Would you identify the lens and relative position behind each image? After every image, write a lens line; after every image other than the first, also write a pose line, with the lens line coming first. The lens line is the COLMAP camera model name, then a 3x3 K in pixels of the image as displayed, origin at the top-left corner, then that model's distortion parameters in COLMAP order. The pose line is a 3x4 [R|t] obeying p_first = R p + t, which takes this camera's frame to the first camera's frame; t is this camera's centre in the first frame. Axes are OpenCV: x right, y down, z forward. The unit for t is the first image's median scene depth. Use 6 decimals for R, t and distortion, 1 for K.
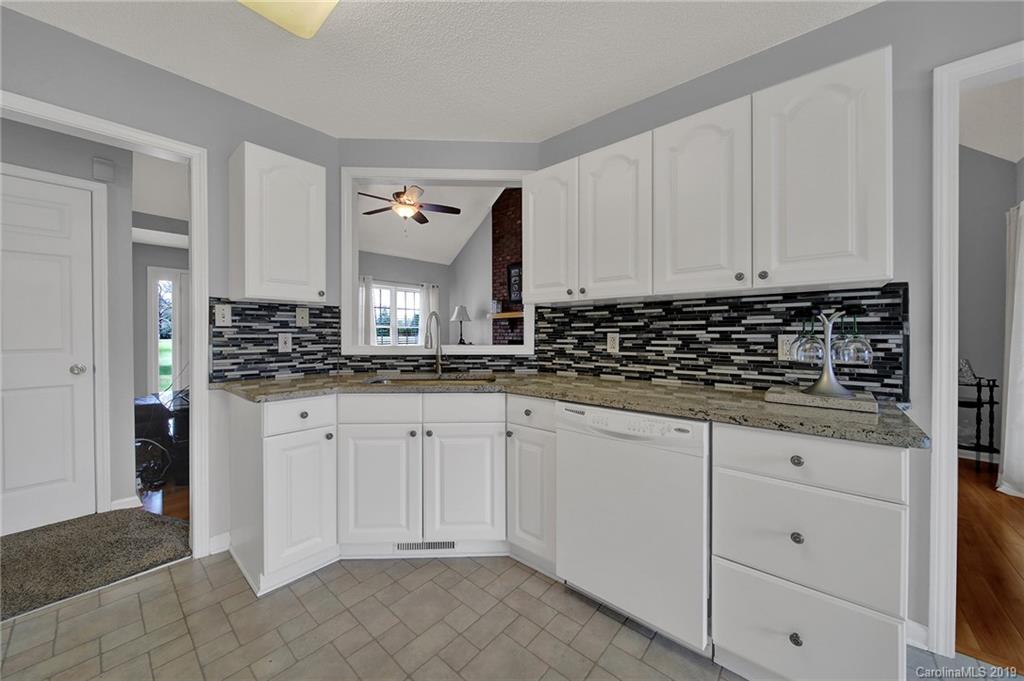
lens RADIAL K [[365.8, 0, 521.9], [0, 365.8, 339.2], [0, 0, 1]] dist [-0.001202, -0.000100]
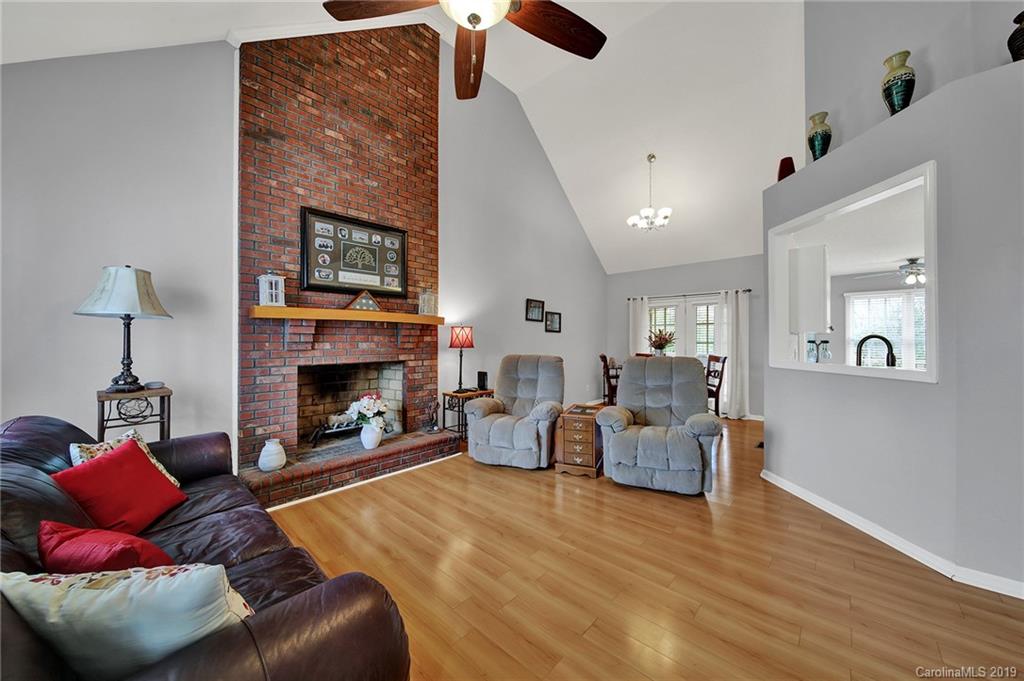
lens RADIAL K [[365.8, 0, 521.9], [0, 365.8, 339.2], [0, 0, 1]] dist [-0.001202, -0.000100]
pose [[0.015097, 0.005682, 0.999870, -0.484685], [0.017067, 0.999837, -0.005940, -0.023673], [-0.999740, 0.017154, 0.014998, 0.687538]]
